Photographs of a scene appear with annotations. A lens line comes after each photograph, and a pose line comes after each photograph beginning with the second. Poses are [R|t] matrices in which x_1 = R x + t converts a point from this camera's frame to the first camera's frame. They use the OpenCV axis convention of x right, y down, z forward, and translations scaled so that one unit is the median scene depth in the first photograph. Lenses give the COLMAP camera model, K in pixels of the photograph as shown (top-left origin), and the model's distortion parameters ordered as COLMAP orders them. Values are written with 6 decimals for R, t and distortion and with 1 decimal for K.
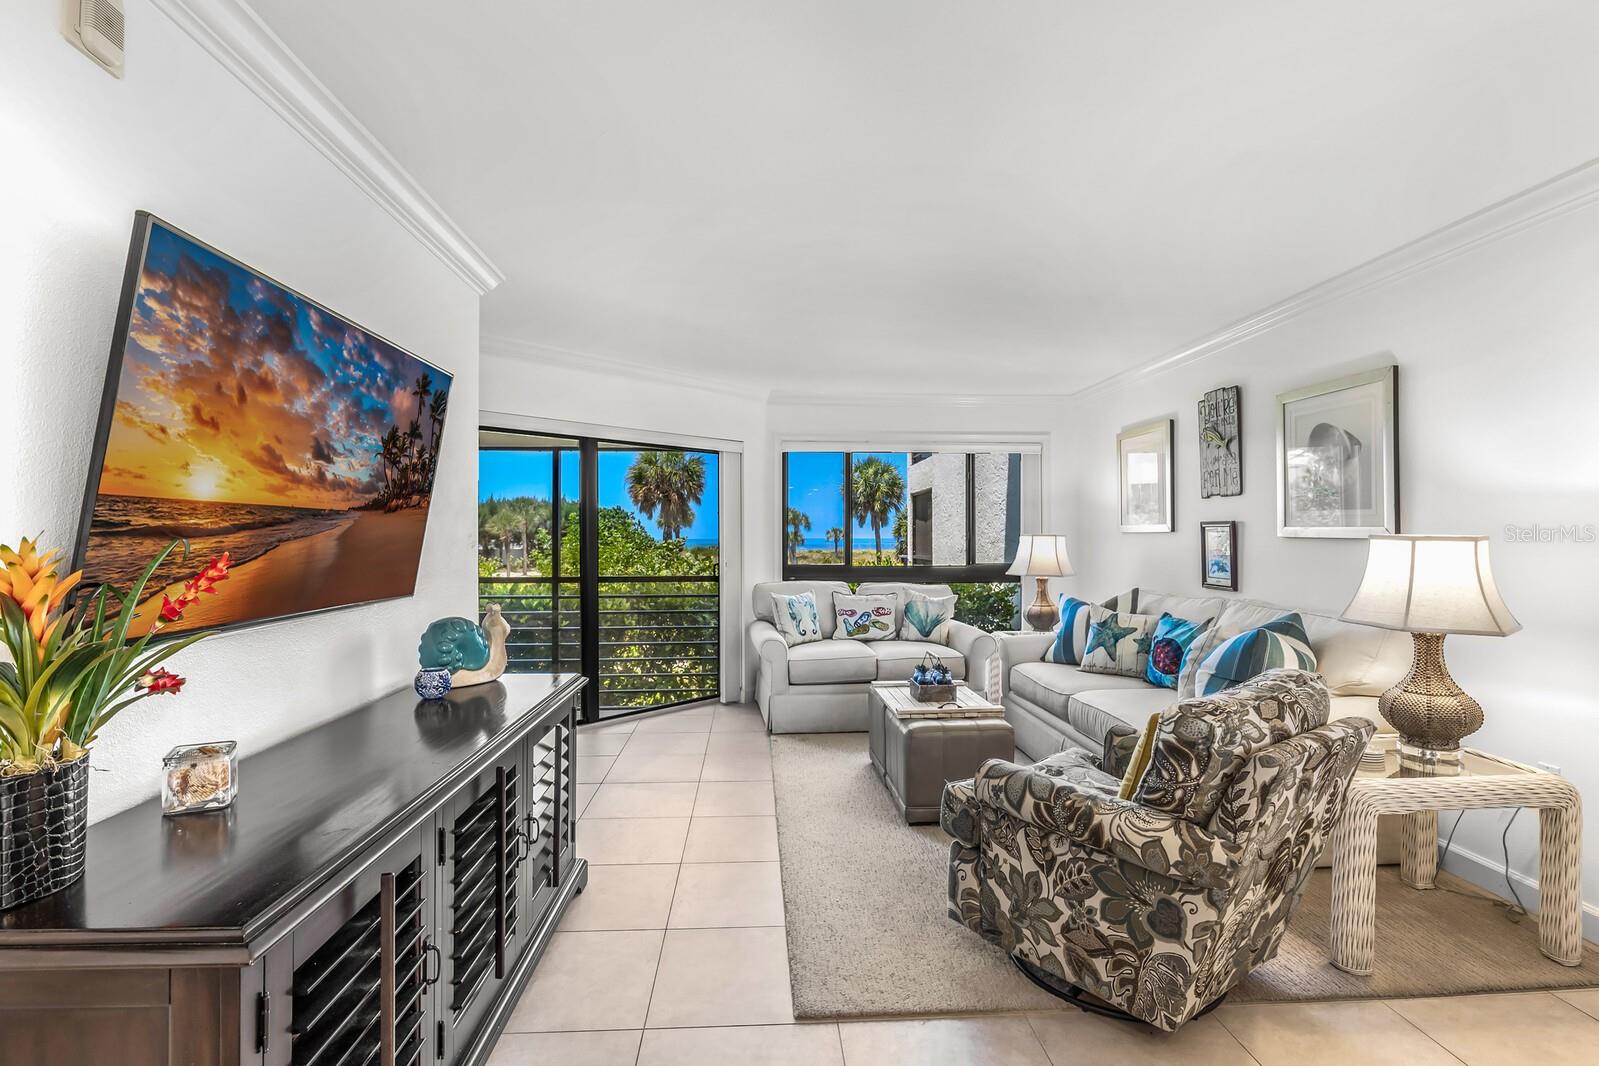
lens RADIAL K [[762.5, 0, 799.5], [0, 762.5, 533.0], [0, 0, 1]] dist [-0.011747, 0.000067]
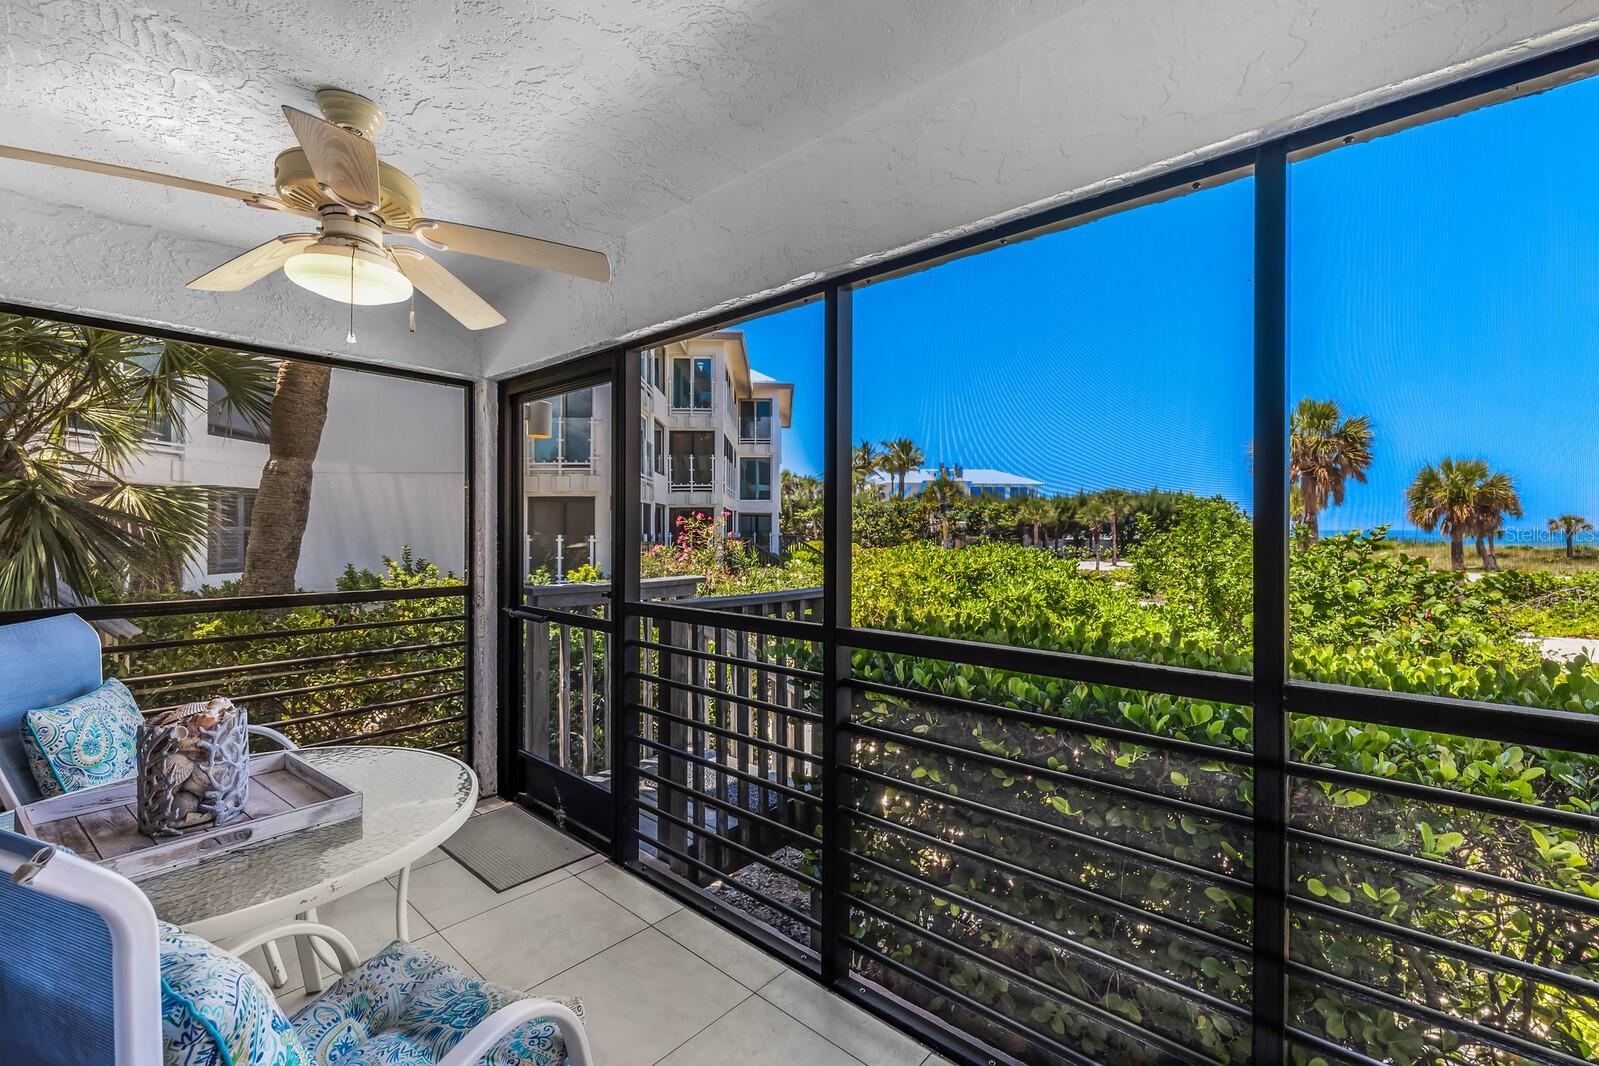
lens RADIAL K [[674.5, 0, 799.5], [0, 674.5, 533.0], [0, 0, 1]] dist [0.001334, -0.000902]
pose [[0.708378, 0.005463, -0.705812, -0.393380], [0.003281, 0.999934, 0.011033, 0.014600], [0.705826, -0.010132, 0.708313, 1.134862]]
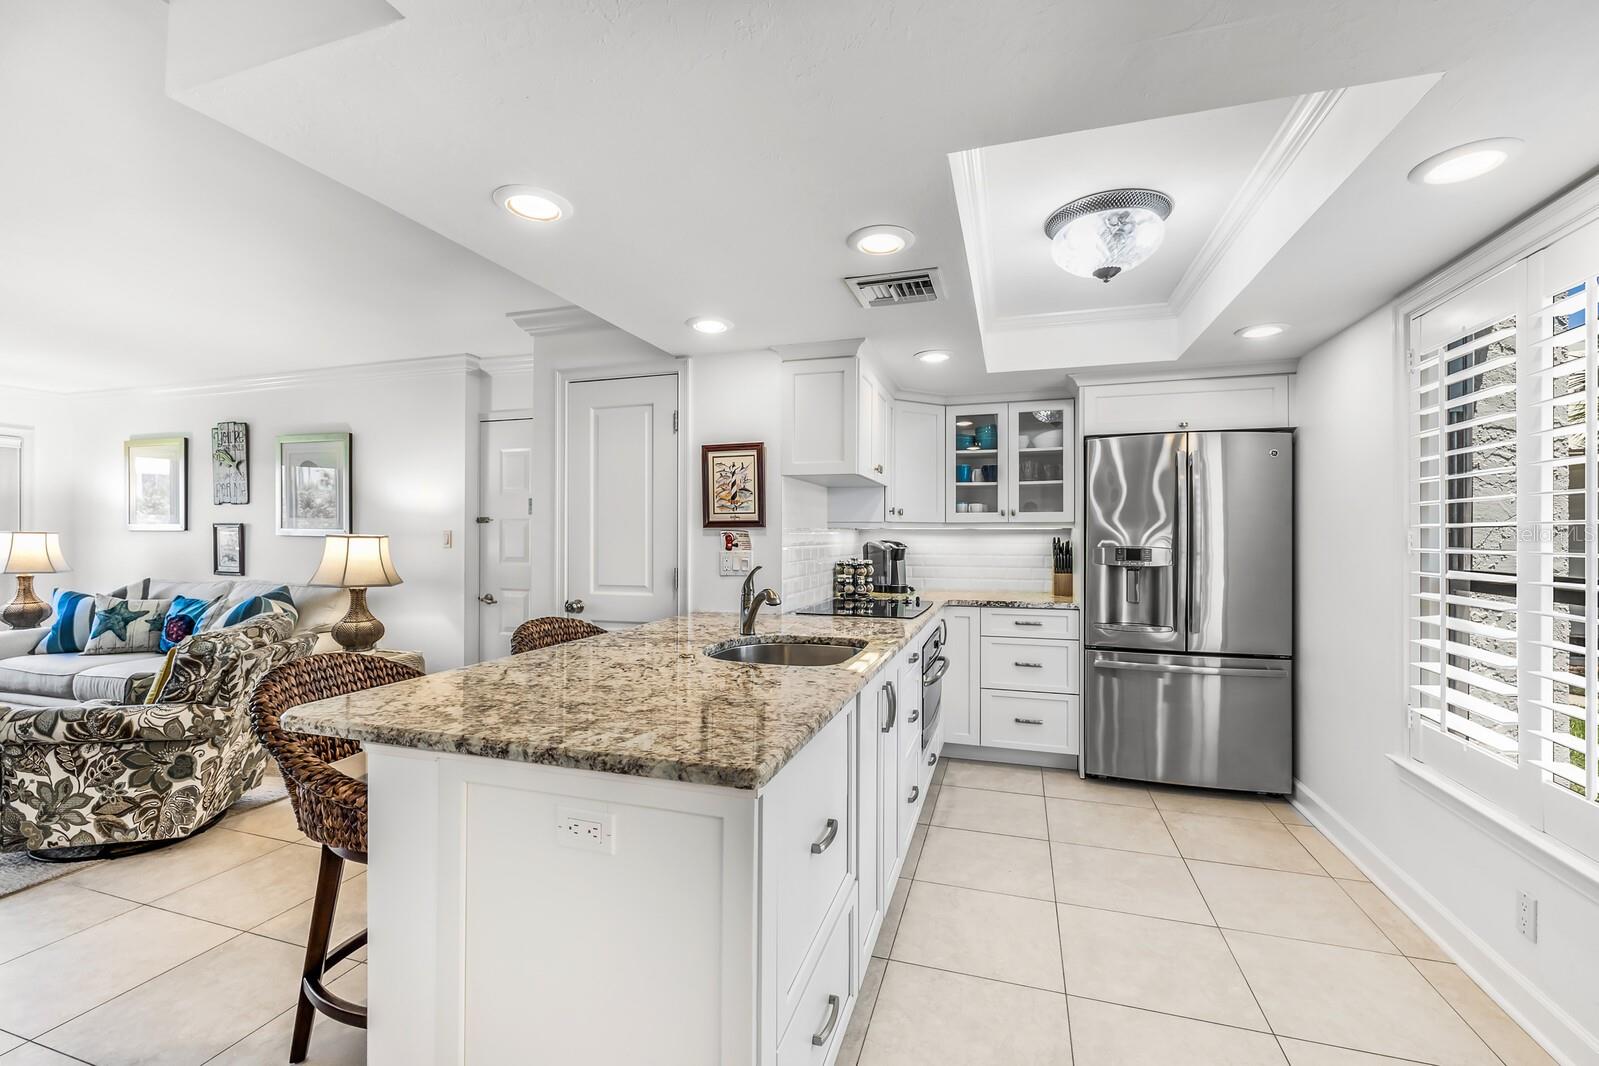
lens RADIAL K [[674.5, 0, 799.5], [0, 674.5, 533.0], [0, 0, 1]] dist [0.001334, -0.000902]
pose [[0.365326, 0.005935, 0.930861, -0.215676], [-0.009457, 0.999952, -0.002664, -0.005773], [-0.930832, -0.007830, 0.365364, -0.427516]]
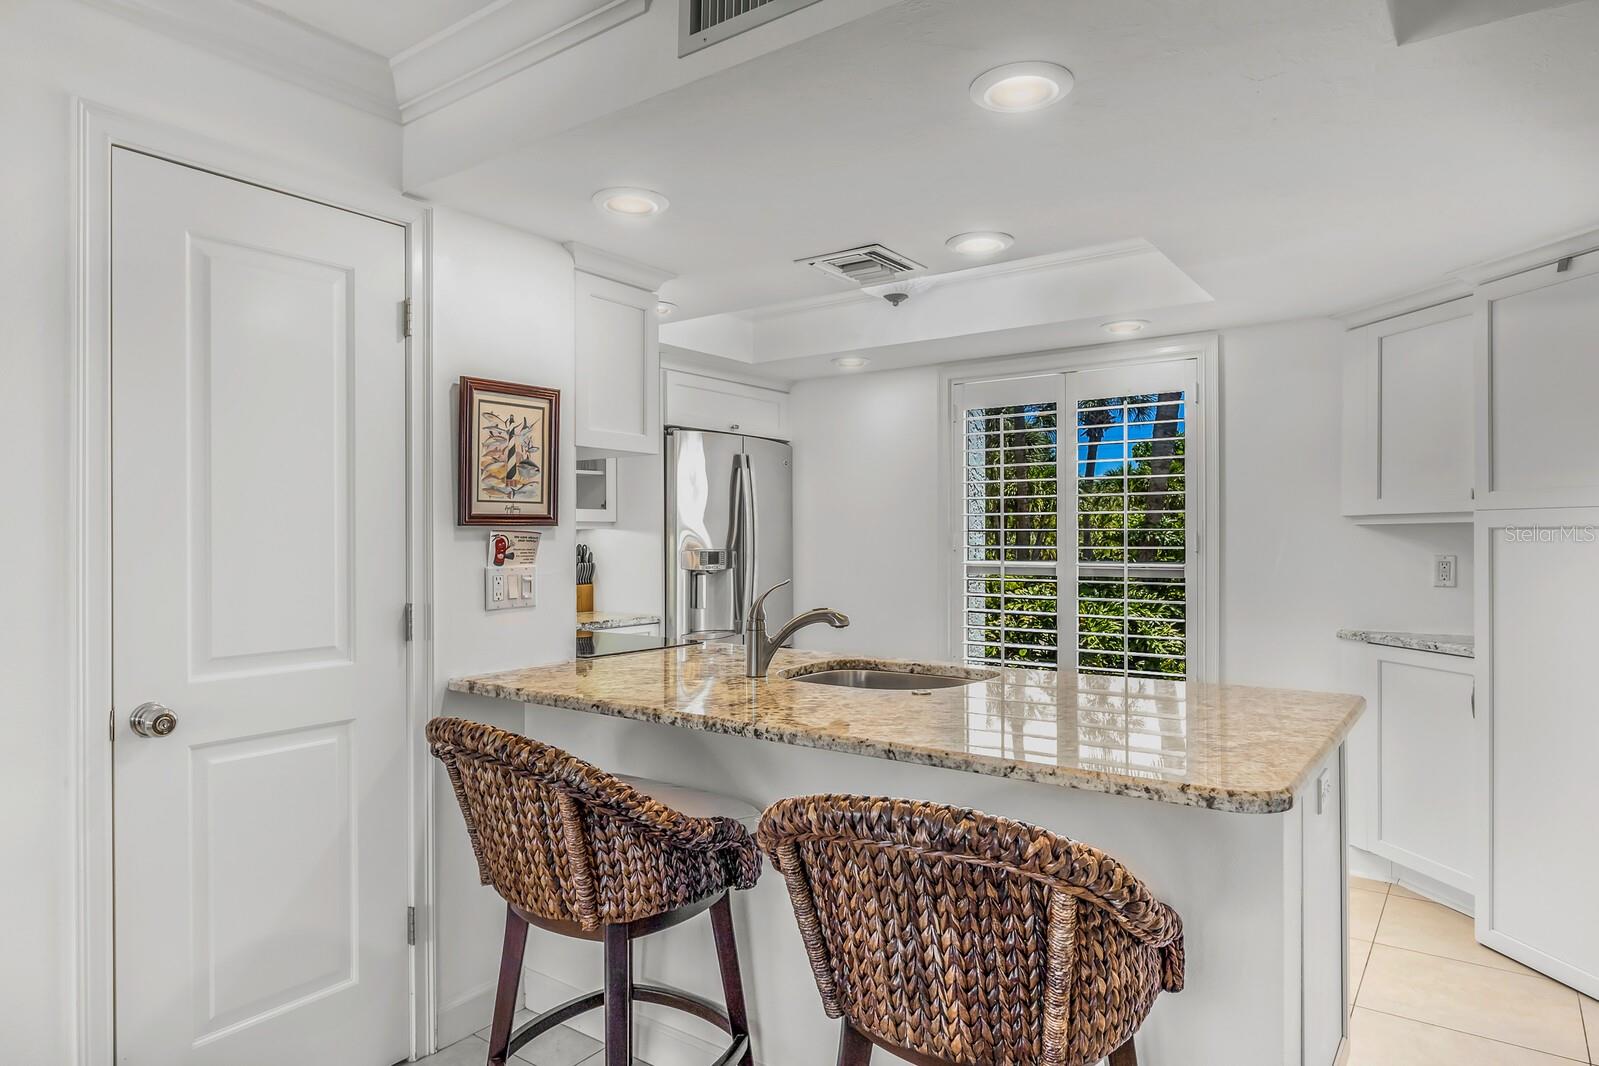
lens RADIAL K [[945.7, 0, 799.5], [0, 945.7, 533.0], [0, 0, 1]] dist [-0.019034, 0.000012]
pose [[-0.766993, 0.005452, 0.641632, -0.054576], [-0.001371, 0.999948, -0.010135, -0.001867], [-0.641654, -0.008653, -0.766946, 0.423393]]
